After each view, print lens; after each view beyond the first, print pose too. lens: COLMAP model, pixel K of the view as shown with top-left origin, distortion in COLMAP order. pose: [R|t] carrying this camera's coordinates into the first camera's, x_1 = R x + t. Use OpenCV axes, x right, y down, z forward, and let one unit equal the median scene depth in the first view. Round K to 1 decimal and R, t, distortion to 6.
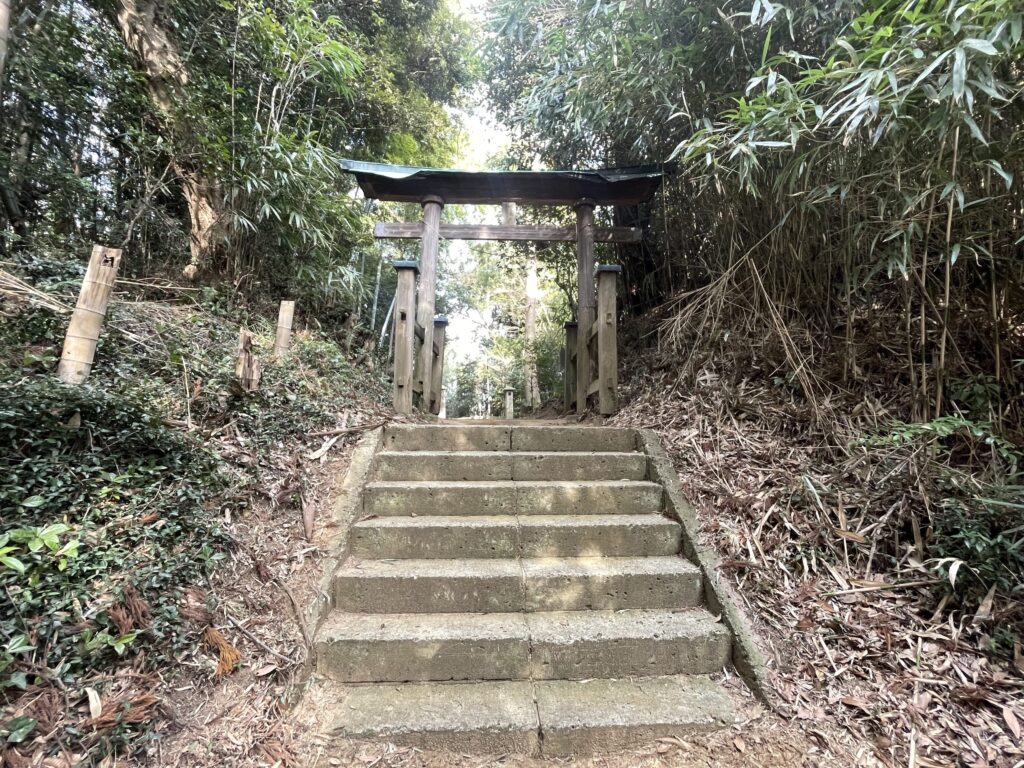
lens RADIAL K [[481.1, 0, 509.8], [0, 481.1, 383.1], [0, 0, 1]] dist [0.000937, 0.001612]
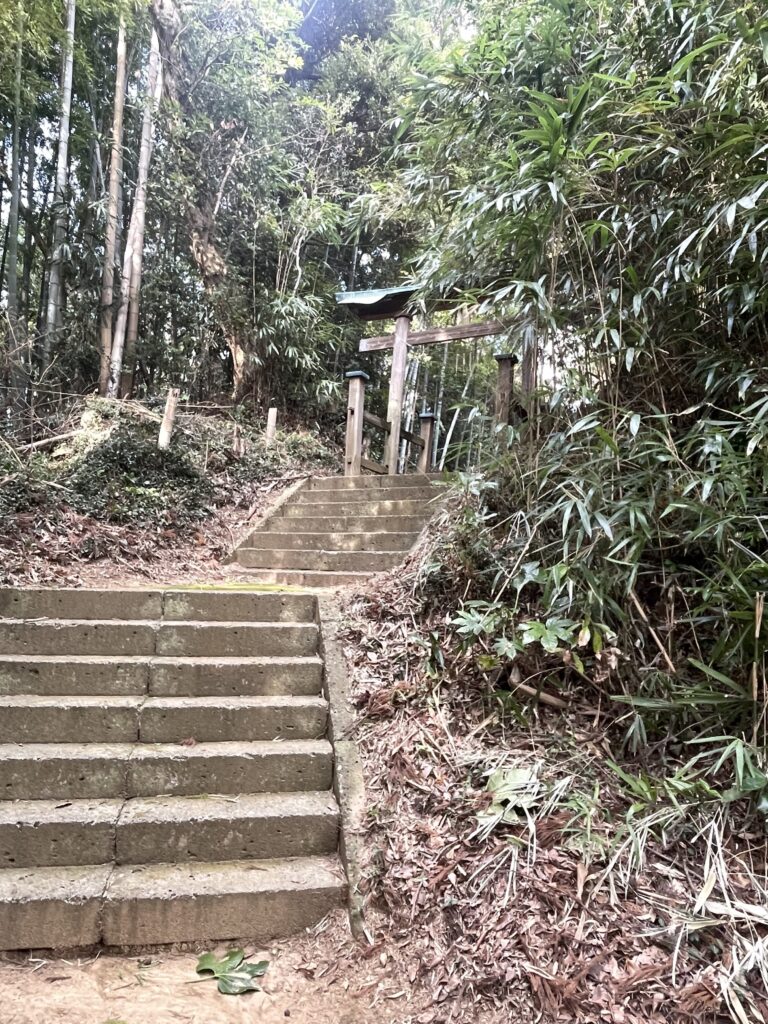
lens RADIAL K [[692.0, 0, 382.7], [0, 692.0, 516.6], [0, 0, 1]] dist [0.003599, -0.000432]
pose [[0.884871, -0.023308, -0.465253, 0.585148], [0.017228, 0.999702, -0.017316, 0.148373], [0.465518, 0.007308, 0.885008, -0.537475]]
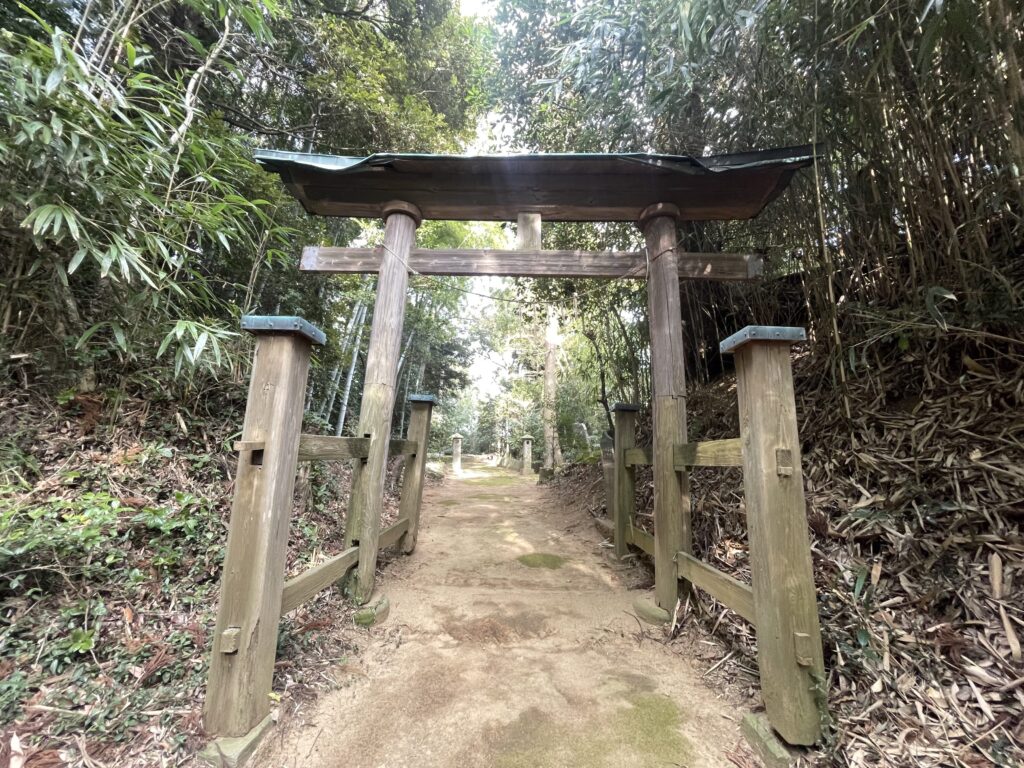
lens RADIAL K [[418.5, 0, 520.3], [0, 418.5, 382.0], [0, 0, 1]] dist [0.017757, 0.000164]
pose [[0.999762, 0.009419, -0.019684, -0.000474], [-0.010751, 0.997579, -0.068704, -0.135007], [0.018989, 0.068899, 0.997443, 0.503338]]
